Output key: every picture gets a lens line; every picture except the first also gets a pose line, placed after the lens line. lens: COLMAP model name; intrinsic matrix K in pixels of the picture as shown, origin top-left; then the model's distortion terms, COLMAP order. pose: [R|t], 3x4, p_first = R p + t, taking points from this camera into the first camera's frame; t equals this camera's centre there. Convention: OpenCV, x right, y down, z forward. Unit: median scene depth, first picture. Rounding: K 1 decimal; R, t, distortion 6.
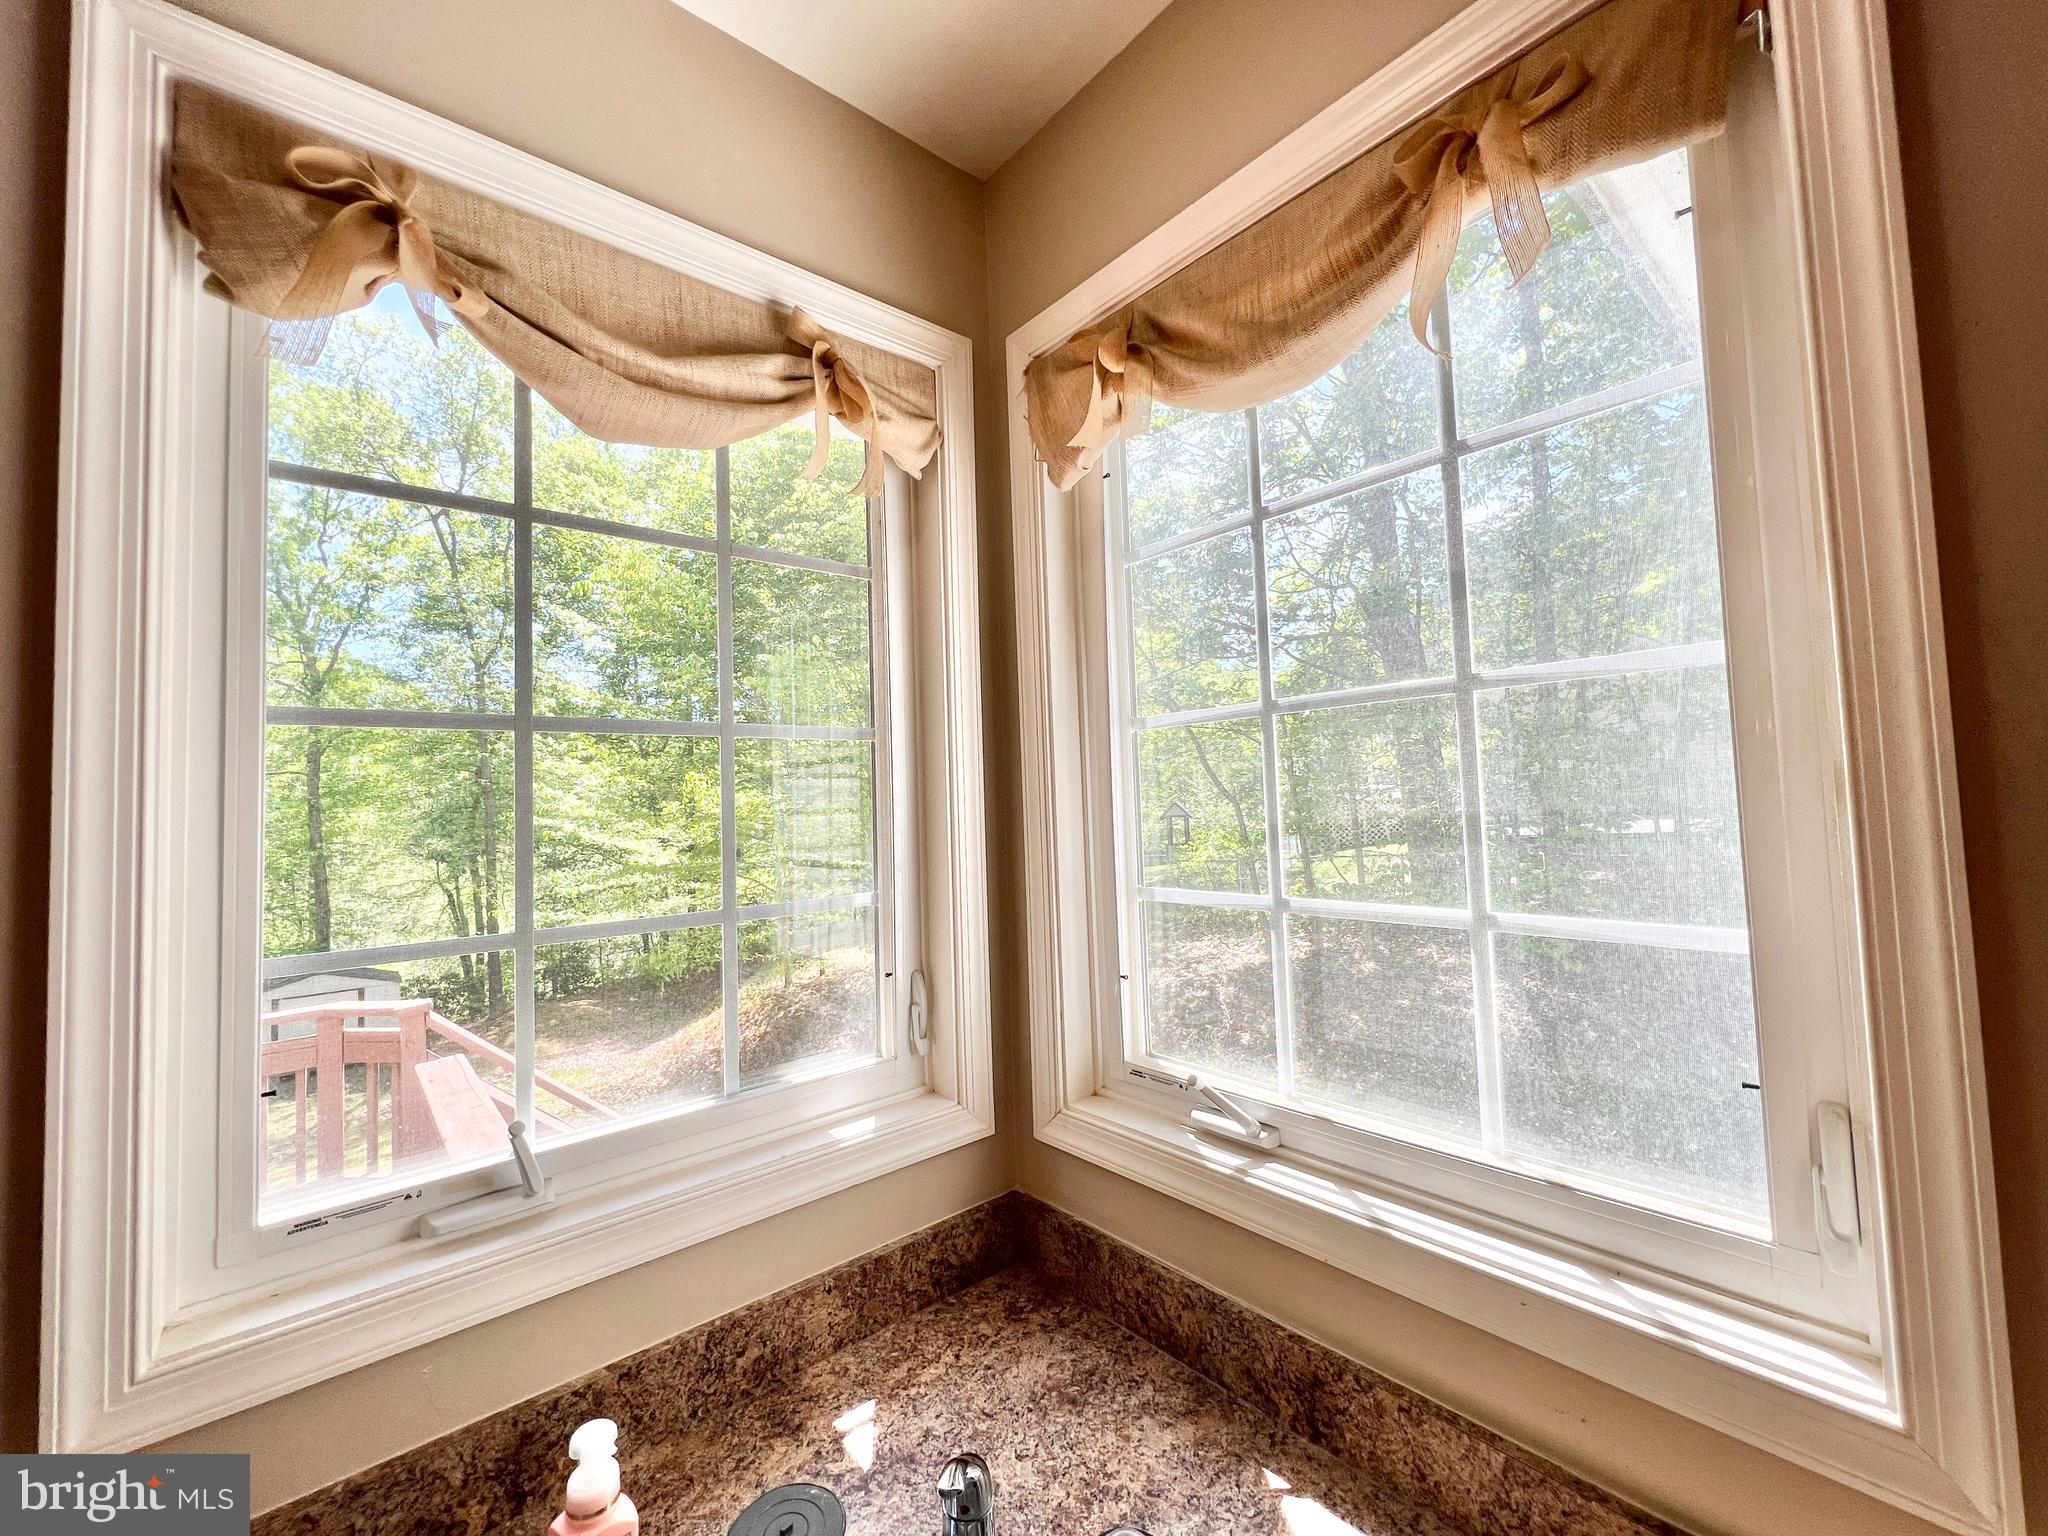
lens RADIAL K [[820.0, 0, 1026.0], [0, 820.0, 761.1], [0, 0, 1]] dist [-0.002707, 0.000900]
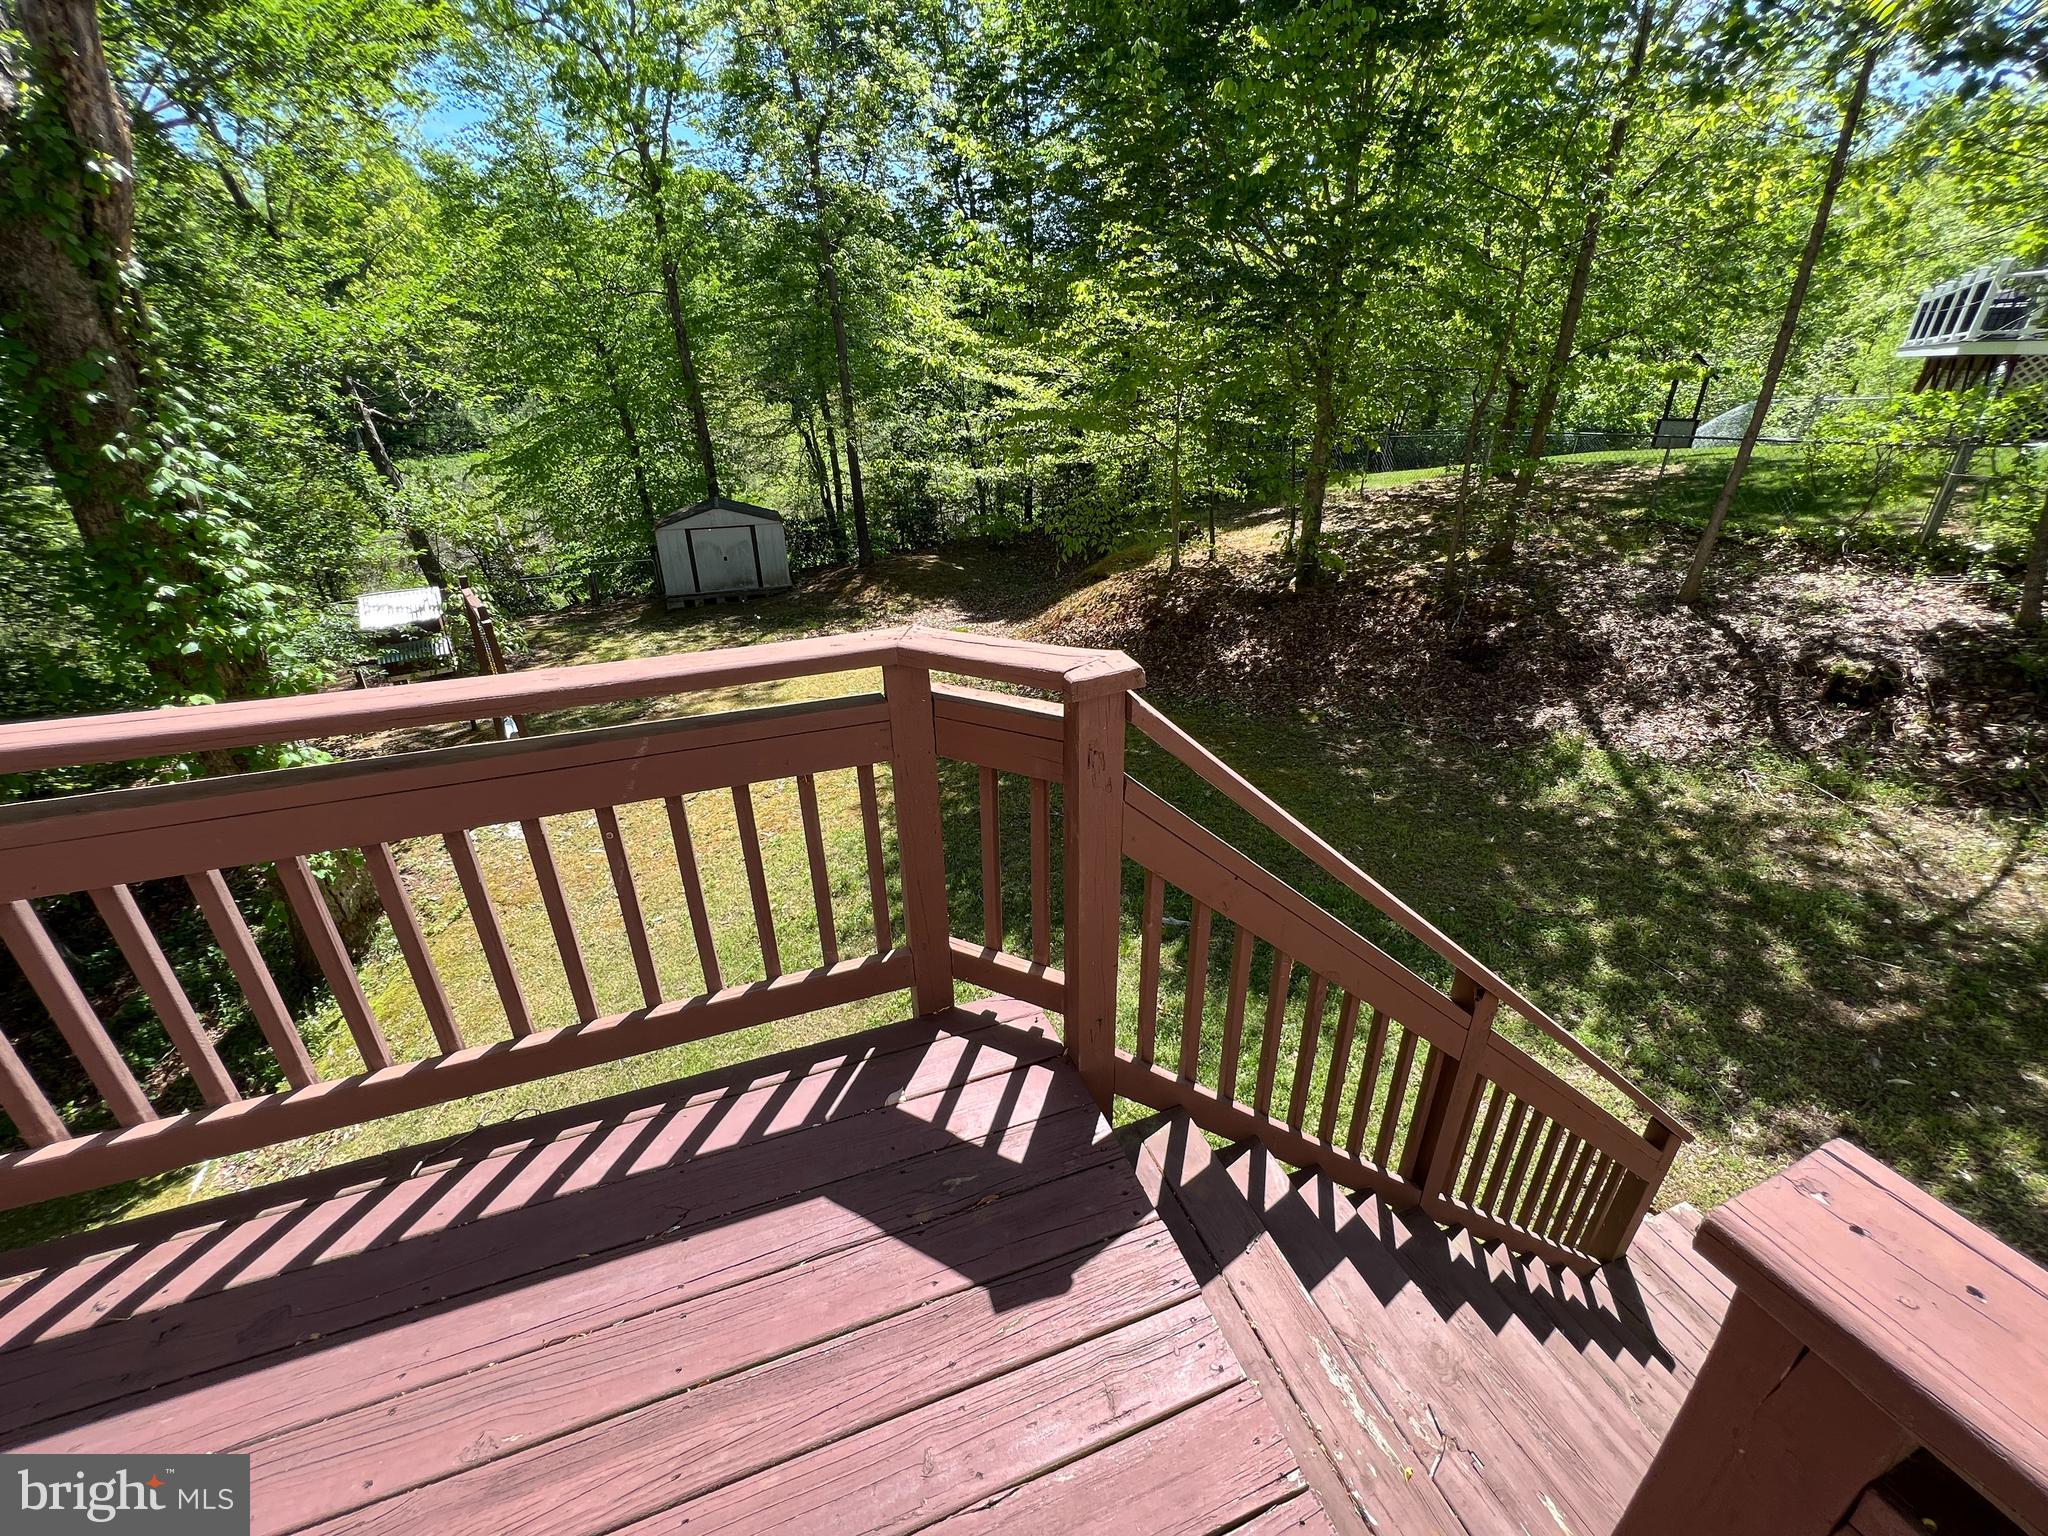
lens RADIAL K [[820.0, 0, 1030.8], [0, 820.0, 758.9], [0, 0, 1]] dist [-0.002707, 0.000900]
pose [[0.941955, 0.173472, -0.287451, -0.165161], [-0.013545, 0.875112, 0.483730, 0.037846], [0.335465, -0.451759, 0.826666, 0.162511]]
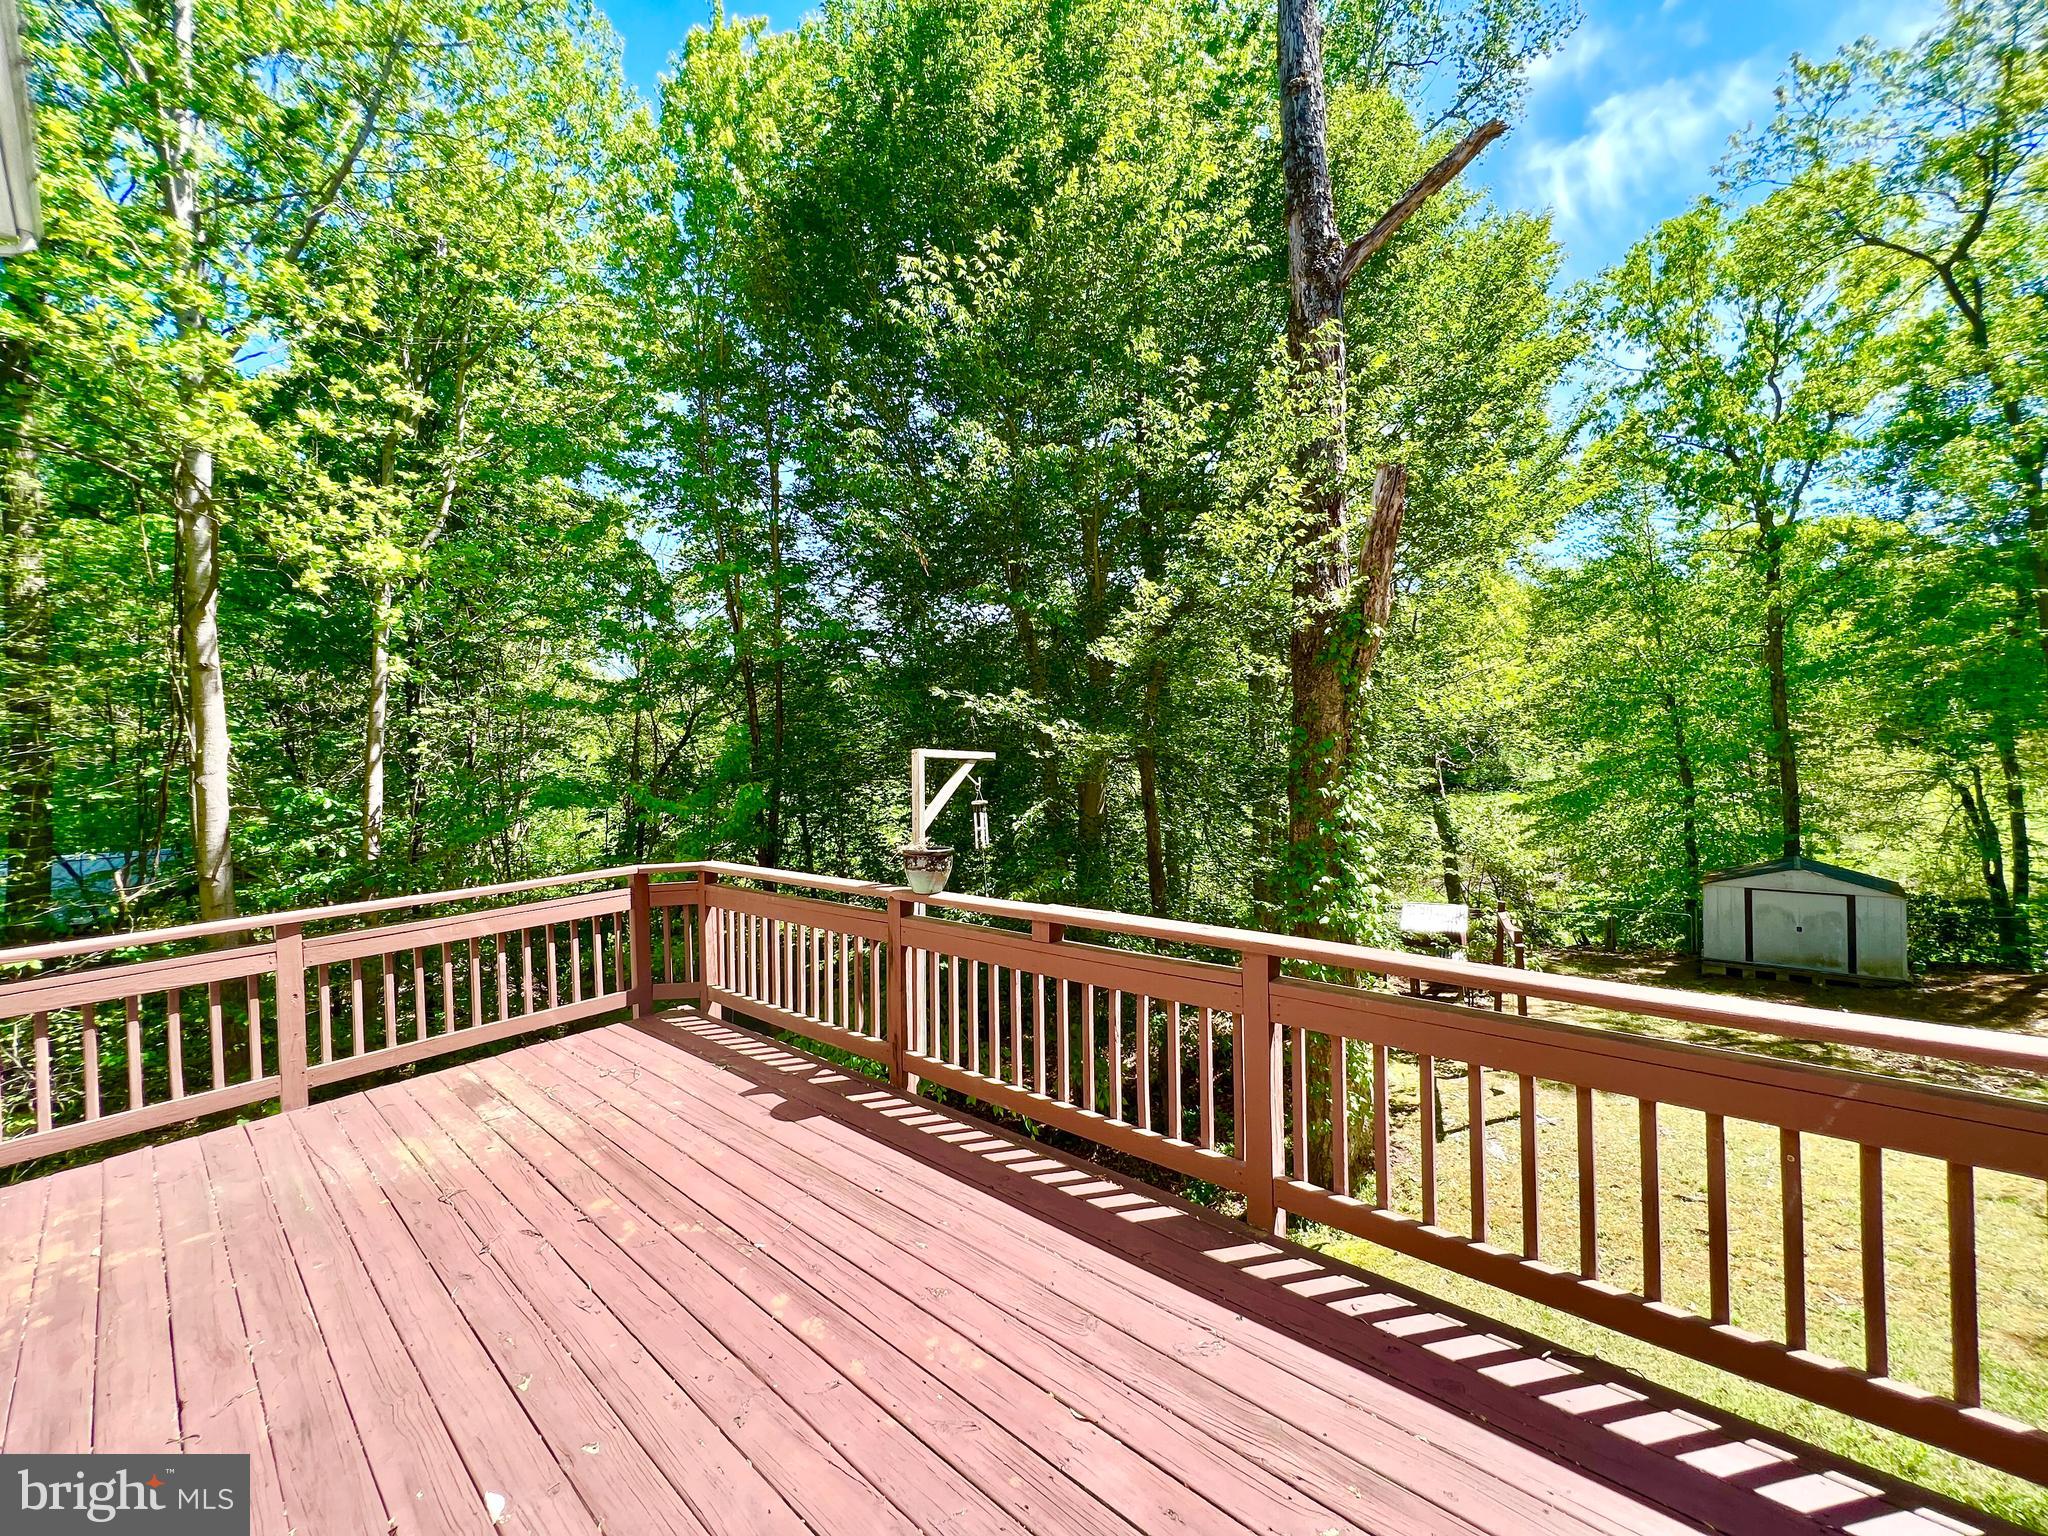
lens RADIAL K [[819.2, 0, 1025.5], [0, 819.2, 758.9], [0, 0, 1]] dist [-0.002256, 0.000919]
pose [[0.134227, 0.047578, -0.989808, -0.144448], [0.087767, 0.994351, 0.059698, 0.023560], [0.987056, -0.094886, 0.129293, 0.107193]]
